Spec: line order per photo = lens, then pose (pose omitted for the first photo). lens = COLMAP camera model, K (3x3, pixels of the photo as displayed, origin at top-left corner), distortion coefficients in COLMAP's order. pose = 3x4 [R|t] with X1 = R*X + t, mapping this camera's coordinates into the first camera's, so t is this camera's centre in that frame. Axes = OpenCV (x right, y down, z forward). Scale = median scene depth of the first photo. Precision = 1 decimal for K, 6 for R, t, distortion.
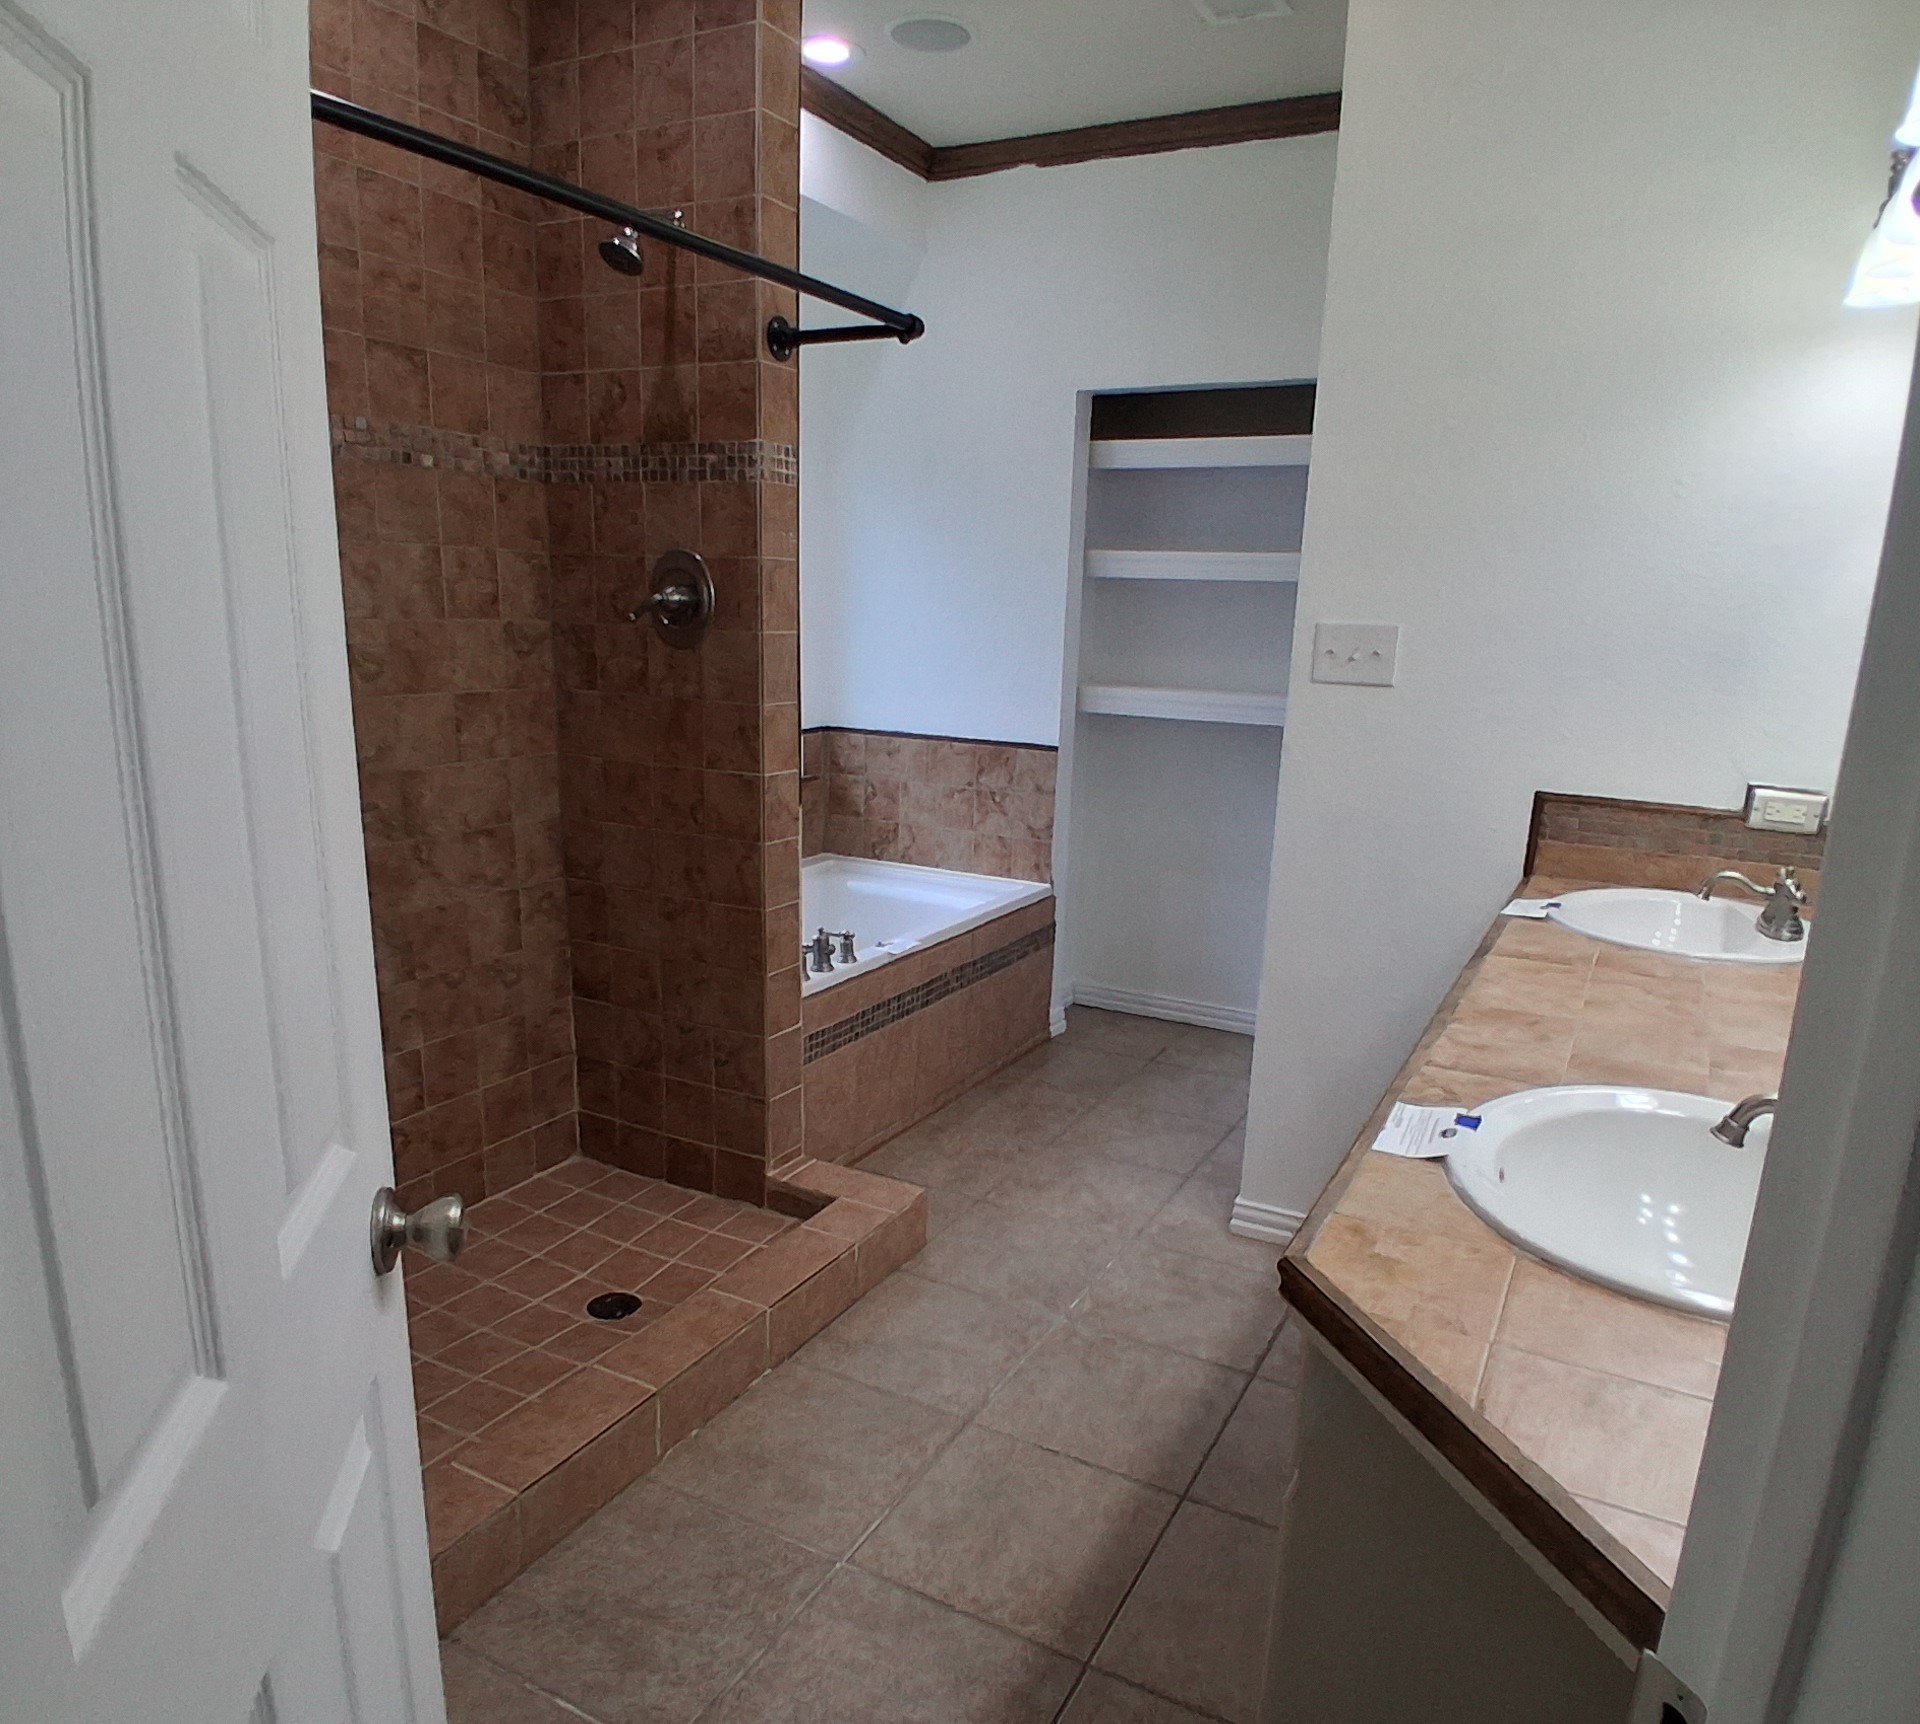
lens RADIAL K [[1353.1, 0, 940.8], [0, 1353.1, 964.1], [0, 0, 1]] dist [0.027938, -0.076648]
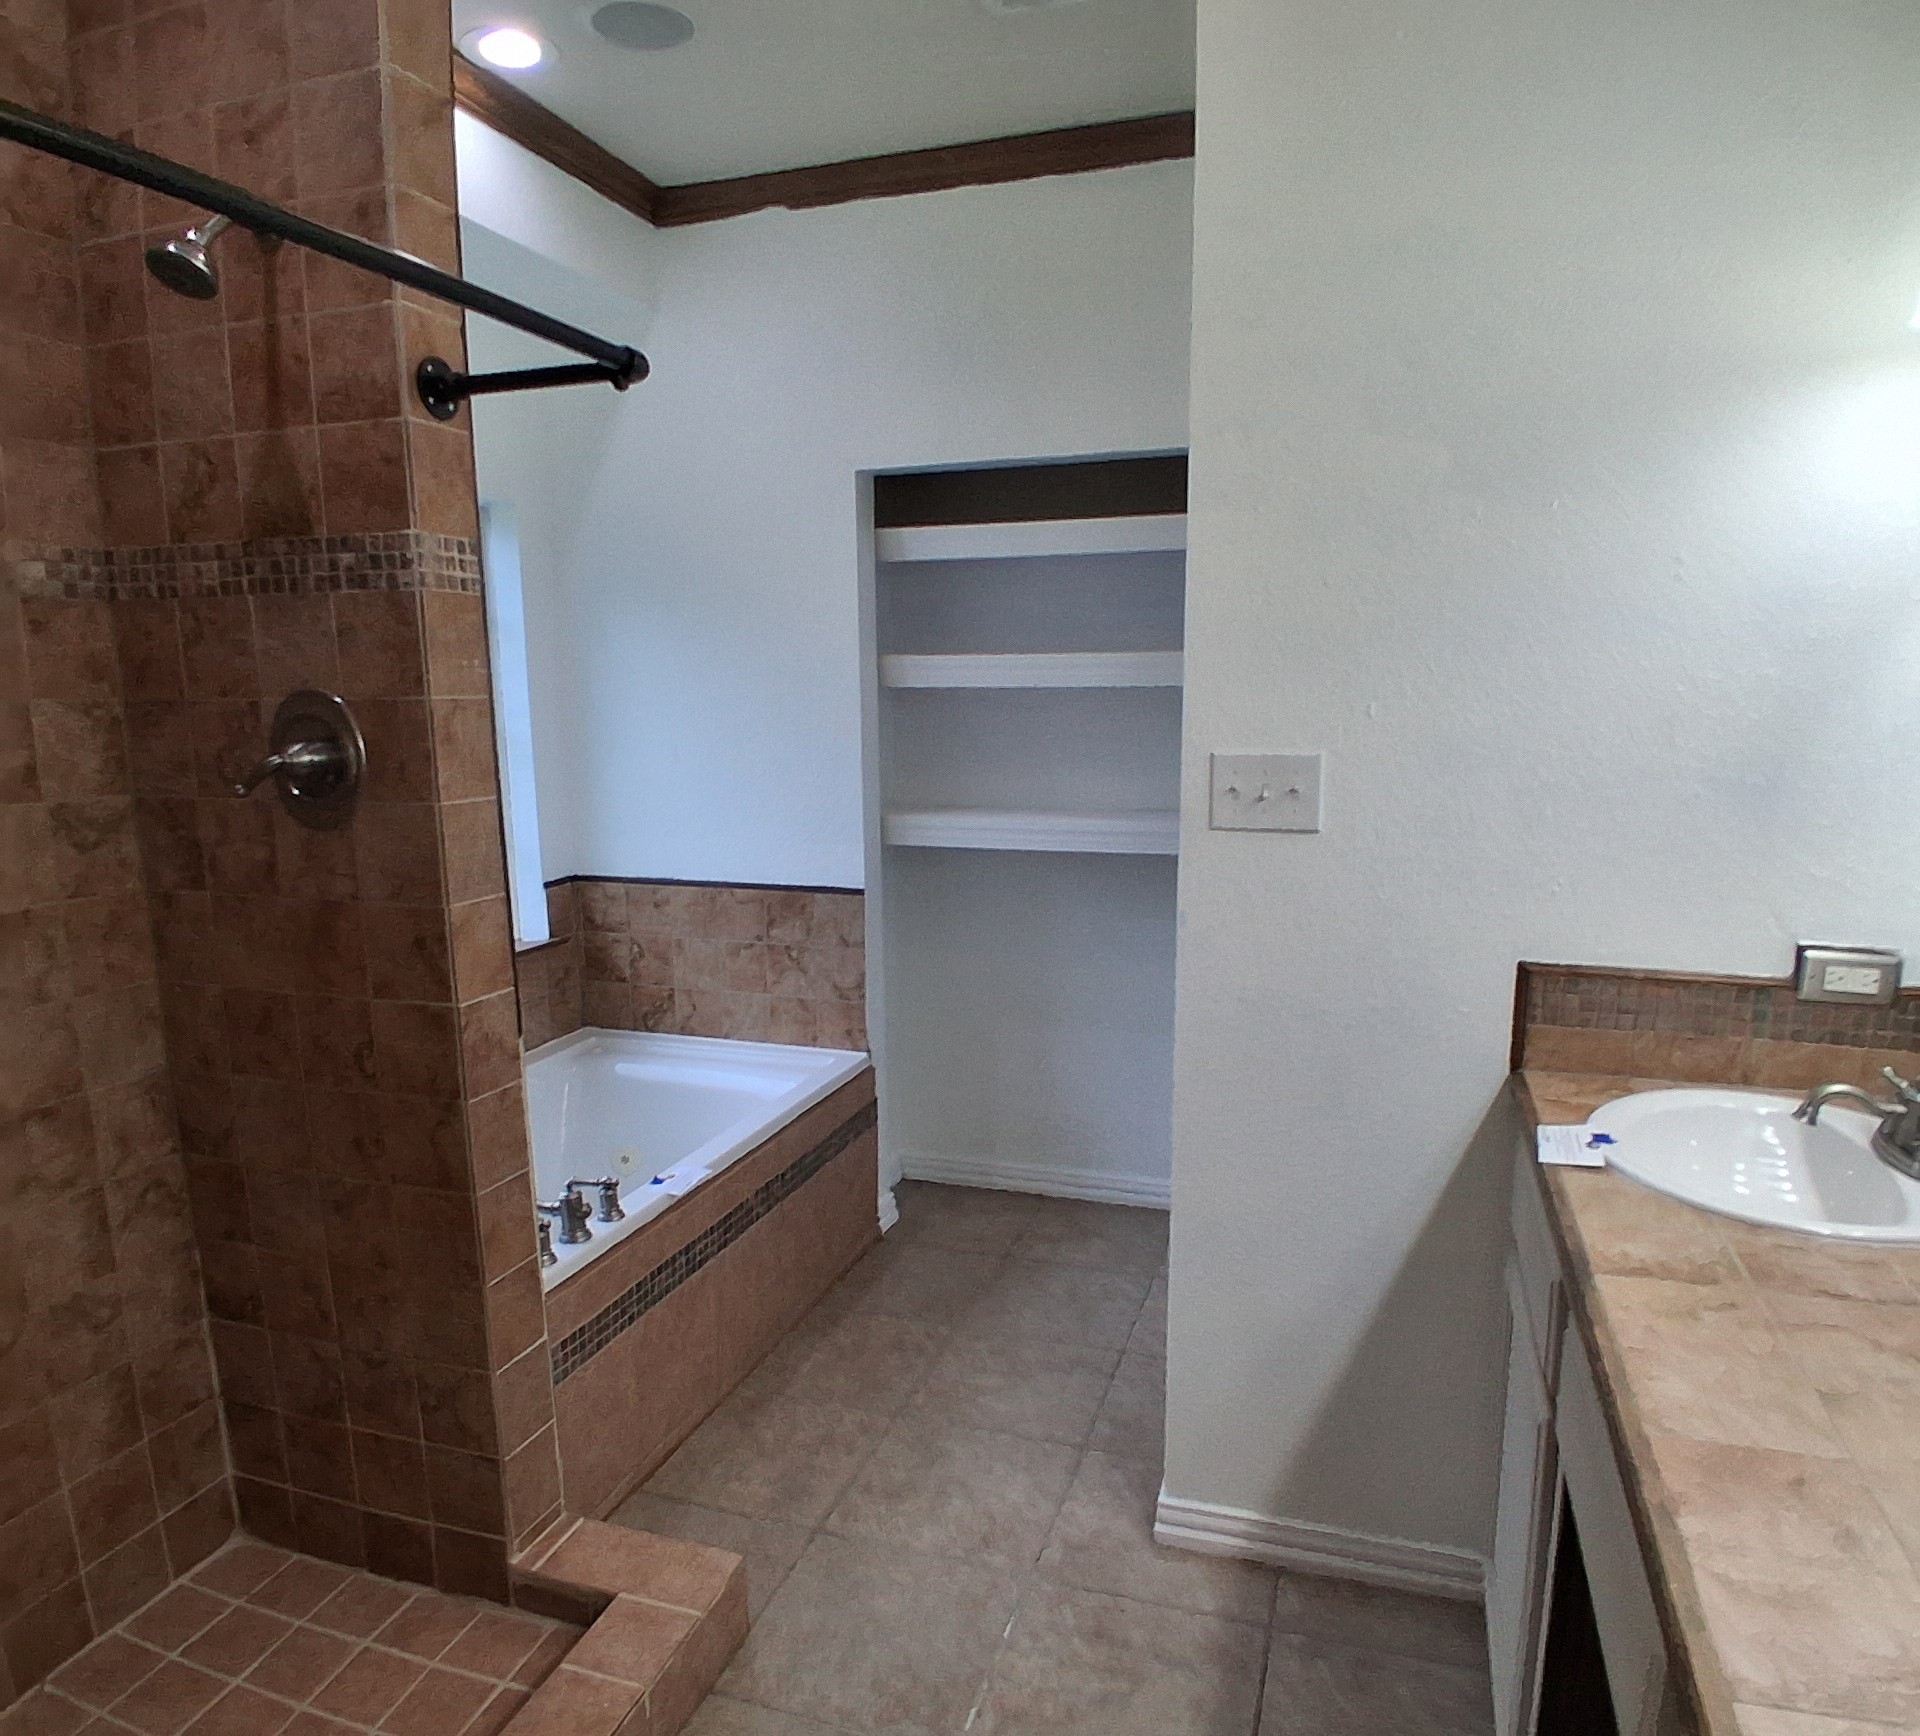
lens RADIAL K [[1247.6, 0, 962.4], [0, 1247.6, 915.4], [0, 0, 1]] dist [0.012866, -0.053587]
pose [[0.980421, -0.073565, 0.182654, 0.007040], [0.087243, 0.993863, -0.068008, -0.113406], [-0.176530, 0.082612, 0.980822, 0.313823]]
